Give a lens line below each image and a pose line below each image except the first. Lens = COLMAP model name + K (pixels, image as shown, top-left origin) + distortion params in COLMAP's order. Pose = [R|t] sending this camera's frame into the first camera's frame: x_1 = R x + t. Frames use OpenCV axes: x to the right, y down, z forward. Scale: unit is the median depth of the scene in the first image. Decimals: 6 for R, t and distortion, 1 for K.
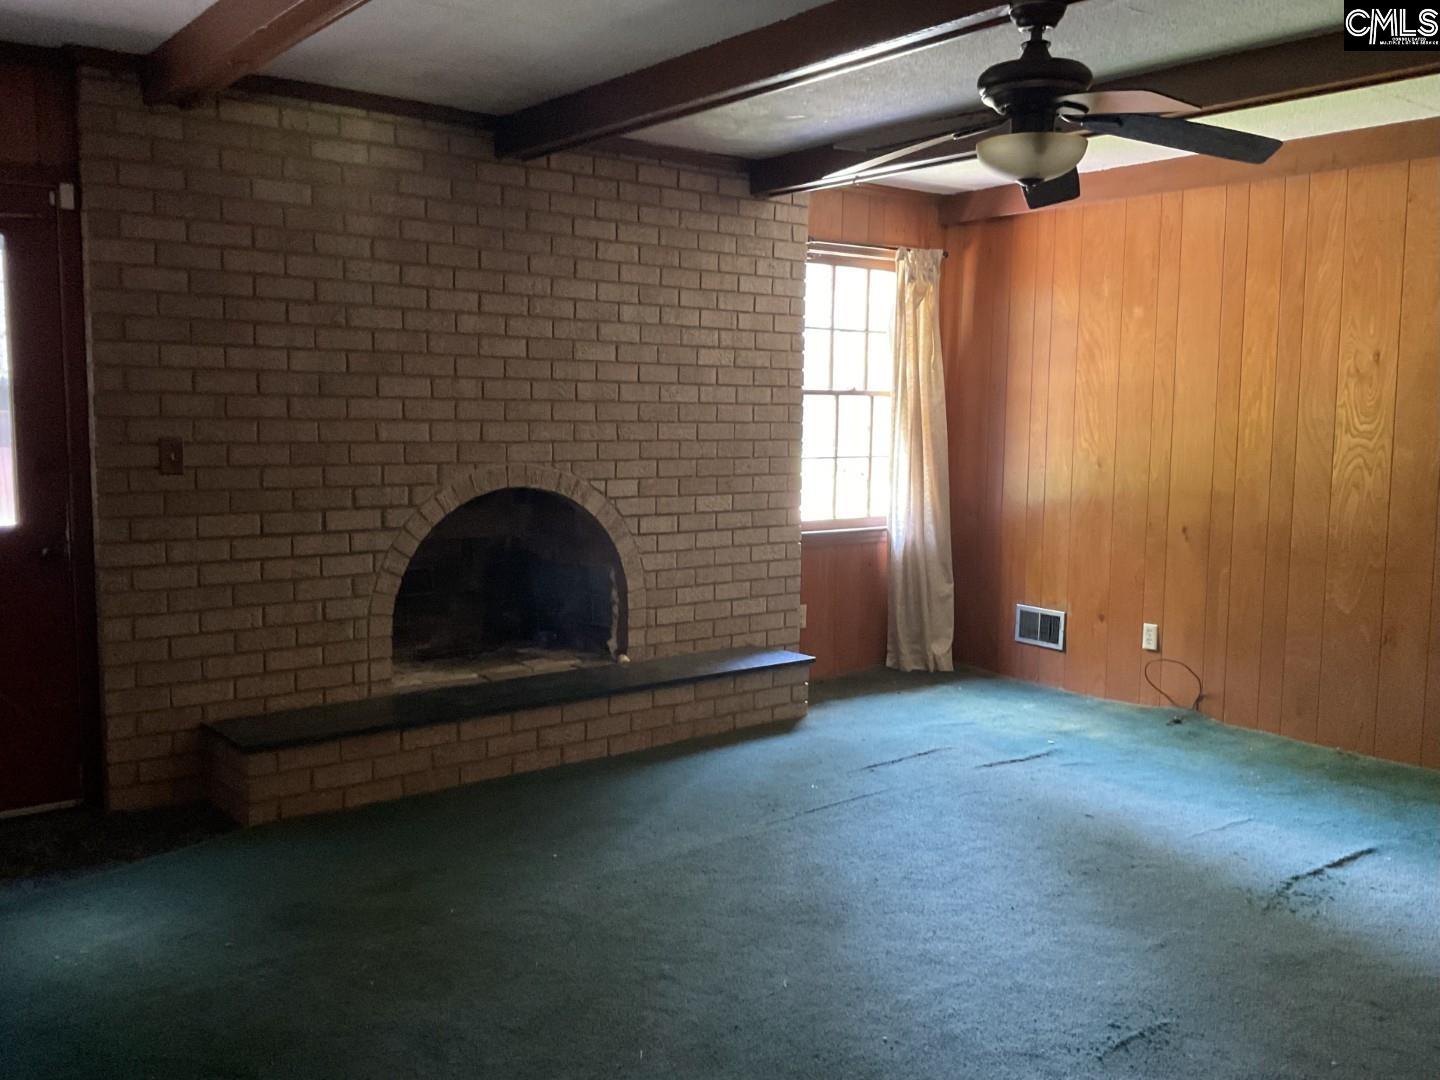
lens RADIAL K [[1247.7, 0, 719.6], [0, 1247.7, 538.0], [0, 0, 1]] dist [0.019133, -0.062370]
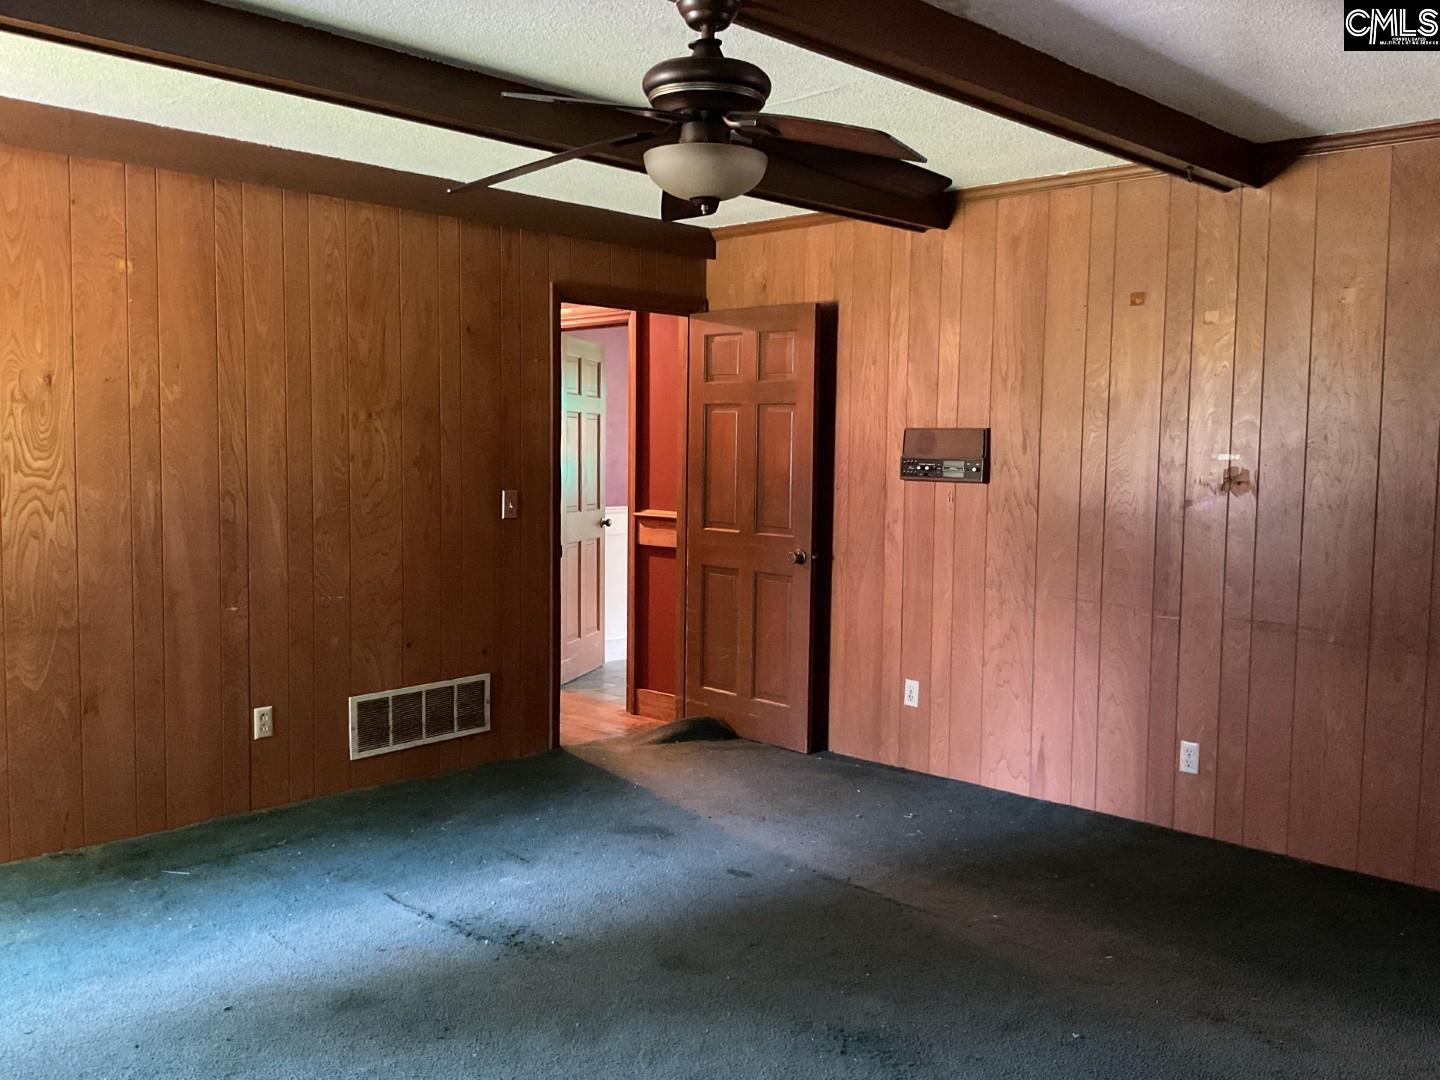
lens RADIAL K [[1247.7, 0, 720.4], [0, 1247.7, 542.4], [0, 0, 1]] dist [0.019133, -0.062370]
pose [[-0.122724, -0.079225, 0.989274, -0.365390], [0.091493, 0.991660, 0.090766, -0.071255], [-0.988215, 0.101651, -0.114452, 0.657100]]
